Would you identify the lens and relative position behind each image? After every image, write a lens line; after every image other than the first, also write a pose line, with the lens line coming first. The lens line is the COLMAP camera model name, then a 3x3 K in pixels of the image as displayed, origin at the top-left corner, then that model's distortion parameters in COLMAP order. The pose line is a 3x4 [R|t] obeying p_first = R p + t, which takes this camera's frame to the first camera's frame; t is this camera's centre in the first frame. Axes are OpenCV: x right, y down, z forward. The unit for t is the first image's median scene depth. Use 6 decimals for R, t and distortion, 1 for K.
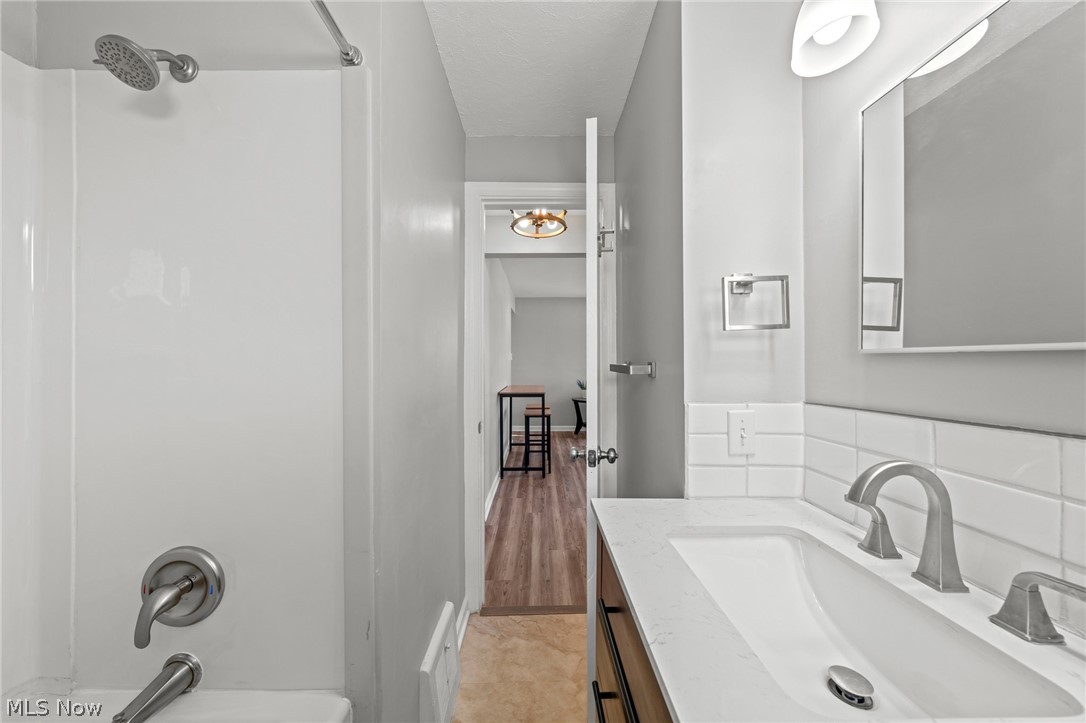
lens RADIAL K [[367.7, 0, 543.0], [0, 367.7, 361.5], [0, 0, 1]] dist [-0.004848, -0.000187]
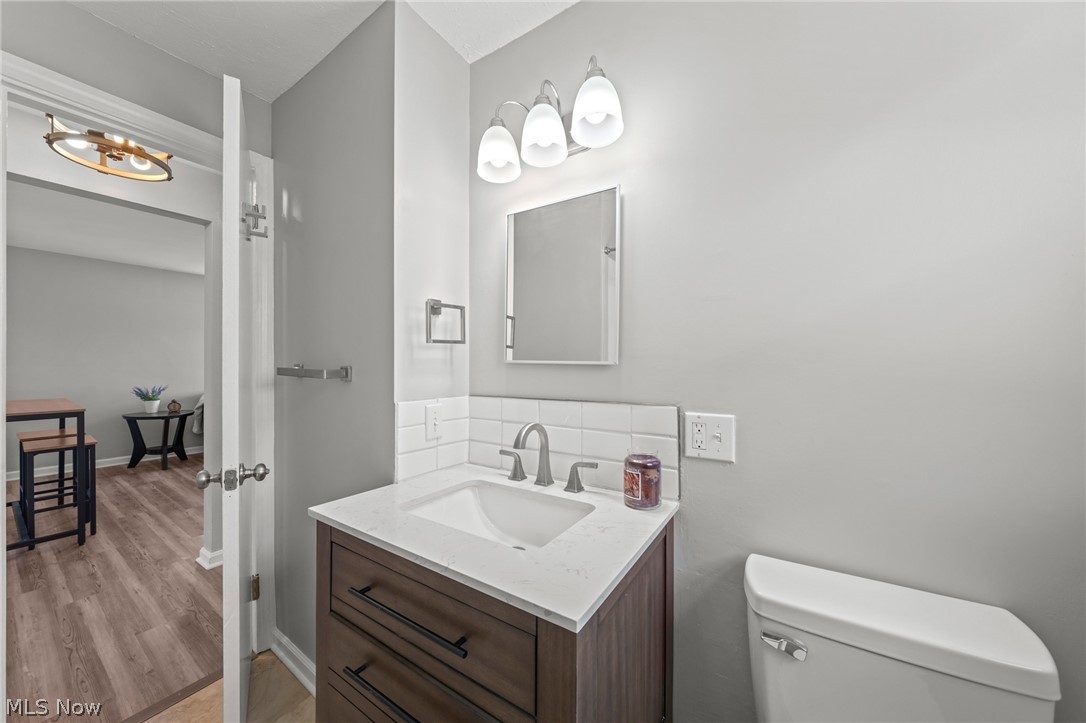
lens RADIAL K [[375.8, 0, 543.0], [0, 375.8, 361.5], [0, 0, 1]] dist [-0.000149, -0.000005]
pose [[0.571966, 0.006965, 0.820248, -0.322127], [-0.009762, 0.999951, -0.001684, -0.020398], [-0.820219, -0.007044, 0.572006, -0.076268]]
